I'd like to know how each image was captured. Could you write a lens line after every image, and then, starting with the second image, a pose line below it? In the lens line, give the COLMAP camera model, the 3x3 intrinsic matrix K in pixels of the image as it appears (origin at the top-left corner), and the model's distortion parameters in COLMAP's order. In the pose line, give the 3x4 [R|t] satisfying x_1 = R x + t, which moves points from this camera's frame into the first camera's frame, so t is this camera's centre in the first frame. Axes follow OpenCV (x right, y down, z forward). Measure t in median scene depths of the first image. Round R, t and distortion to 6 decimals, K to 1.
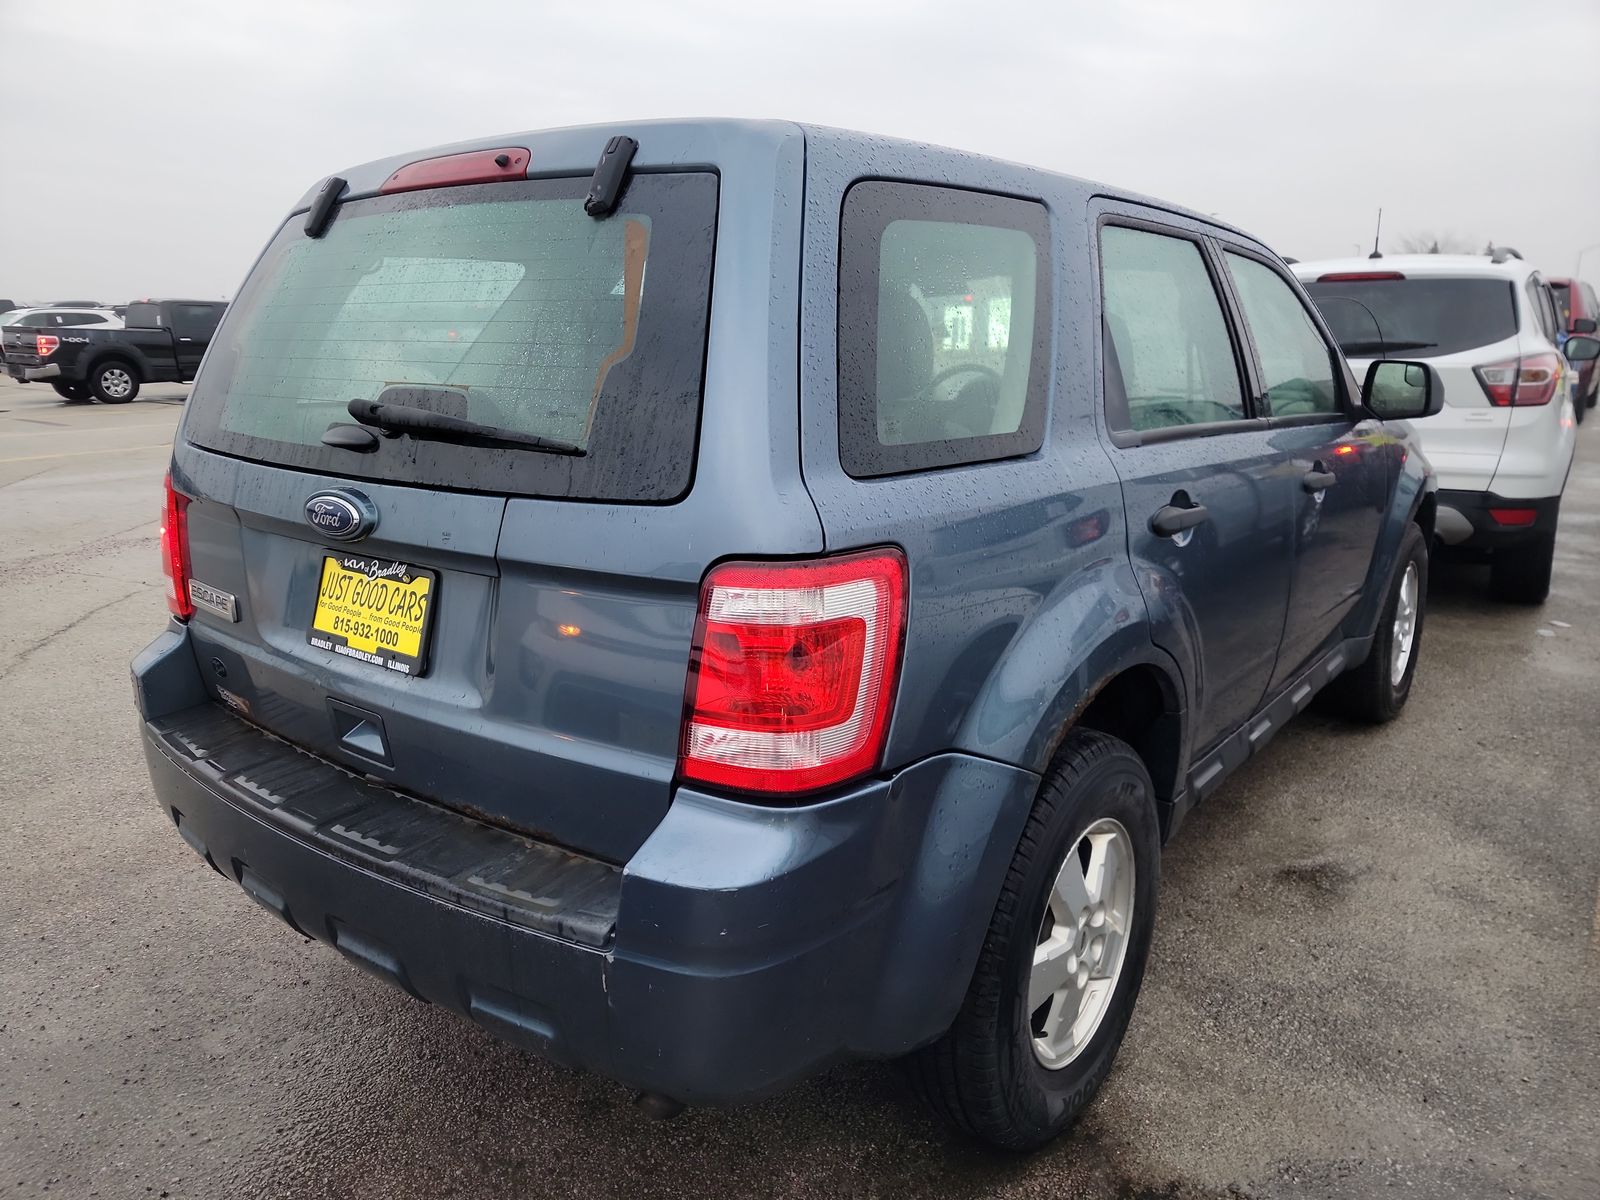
lens RADIAL K [[1135.7, 0, 791.5], [0, 1135.7, 604.3], [0, 0, 1]] dist [0.054383, -0.040974]
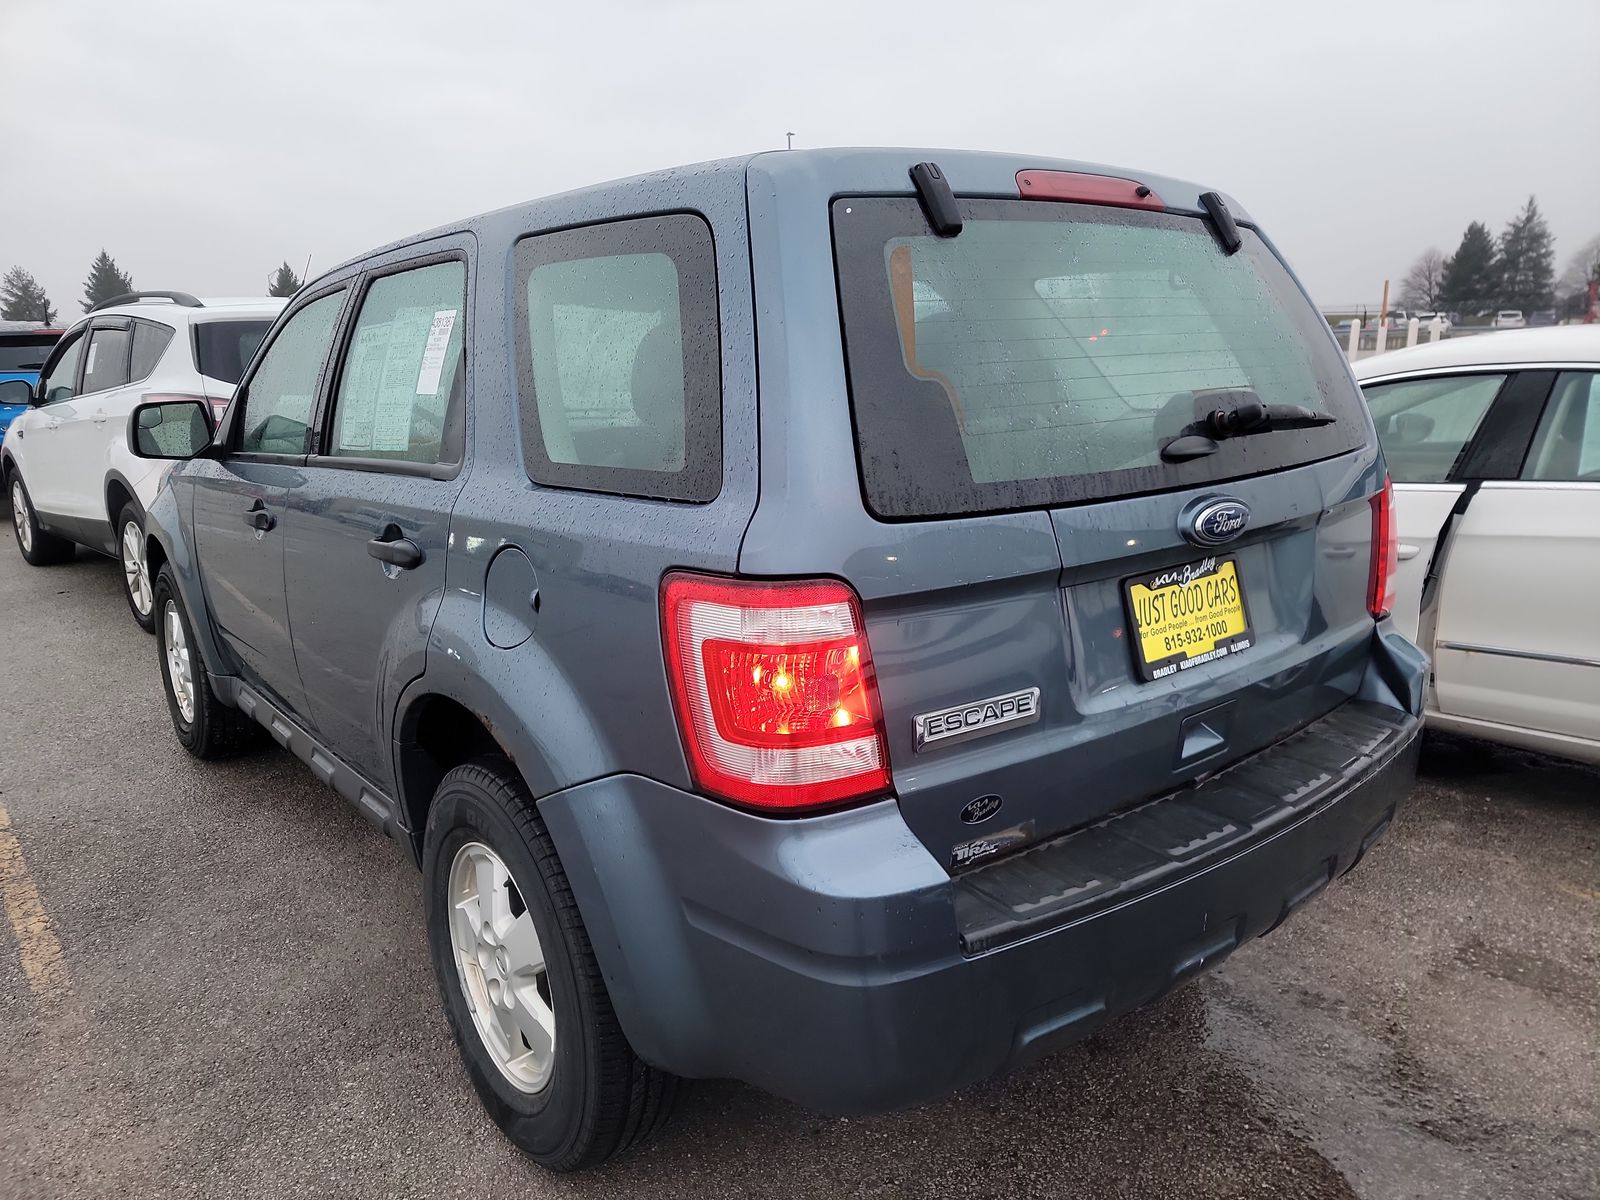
lens RADIAL K [[1135.7, 0, 807.1], [0, 1135.7, 598.0], [0, 0, 1]] dist [0.054383, -0.040974]
pose [[0.209330, -0.213167, 0.954327, -1.415777], [0.253122, 0.954497, 0.157683, -0.257832], [-0.944516, 0.208554, 0.253763, 1.066372]]
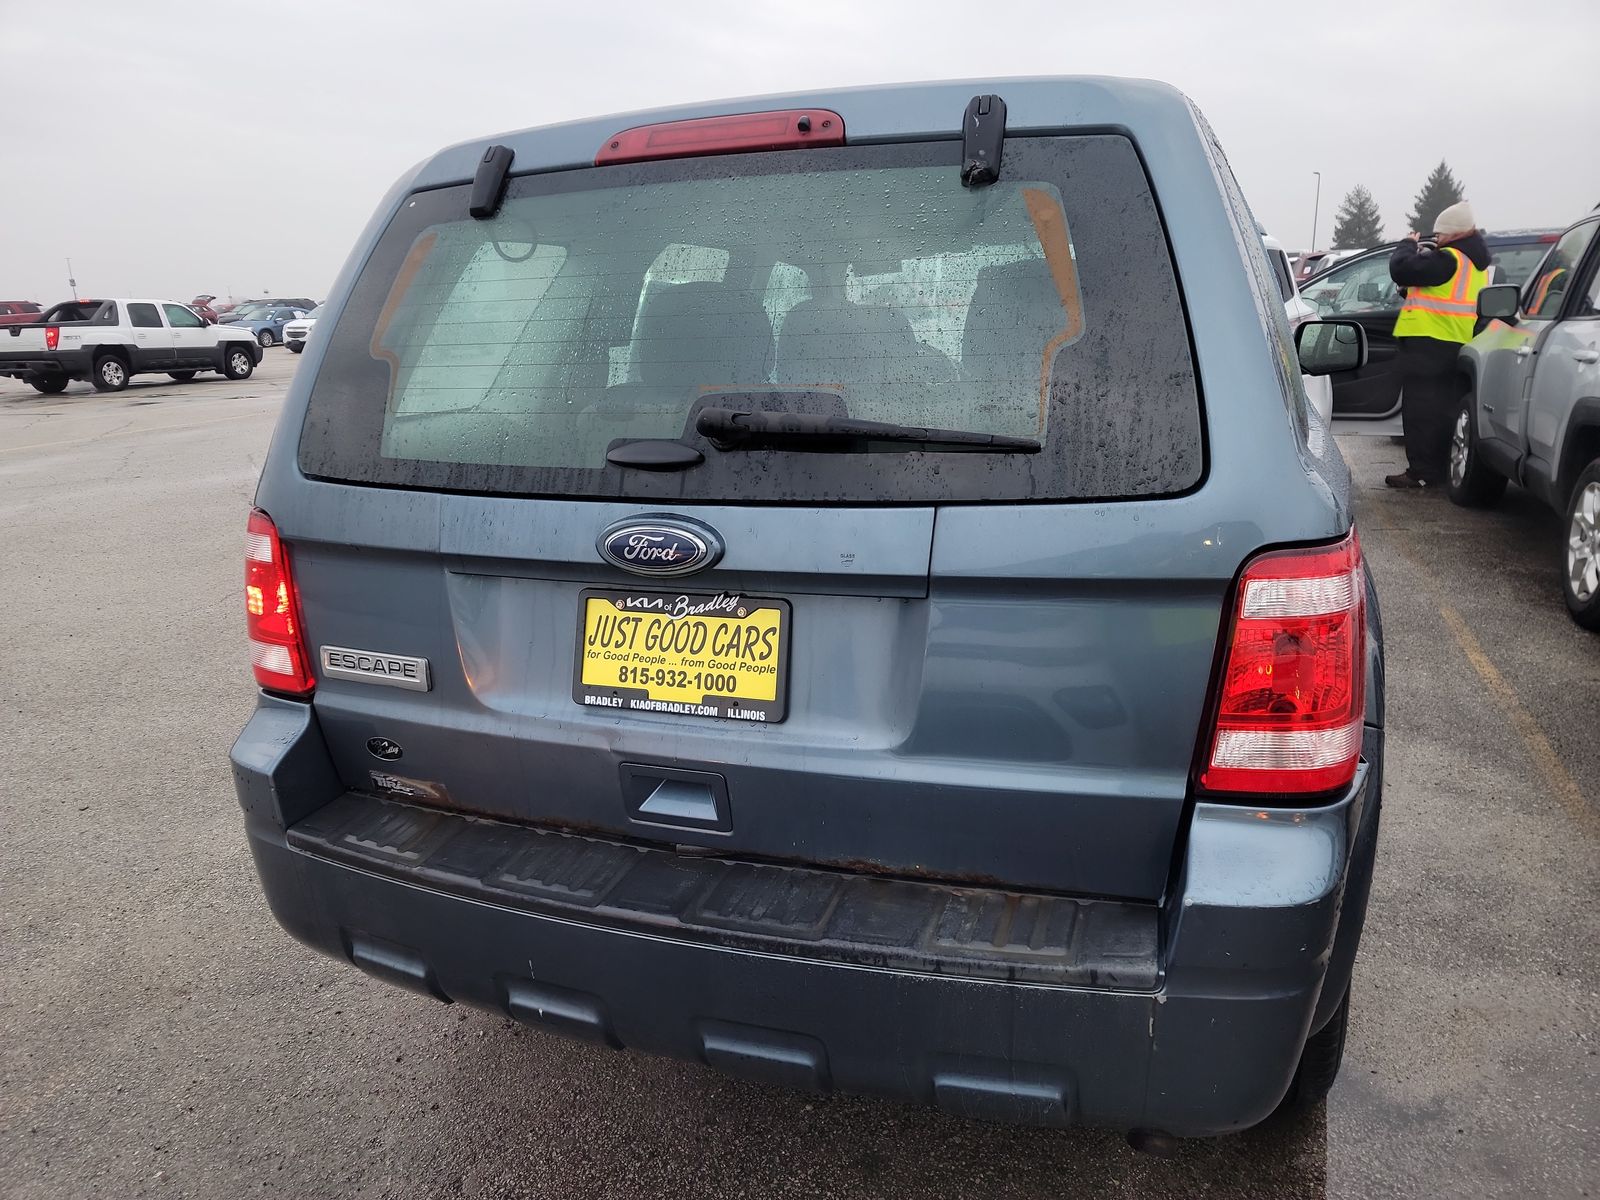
lens RADIAL K [[1135.7, 0, 810.6], [0, 1135.7, 593.5], [0, 0, 1]] dist [0.054383, -0.040974]
pose [[0.951749, -0.108549, 0.287038, -0.515852], [0.106175, 0.994061, 0.023873, -0.049961], [-0.287924, 0.007755, 0.957622, 0.159835]]
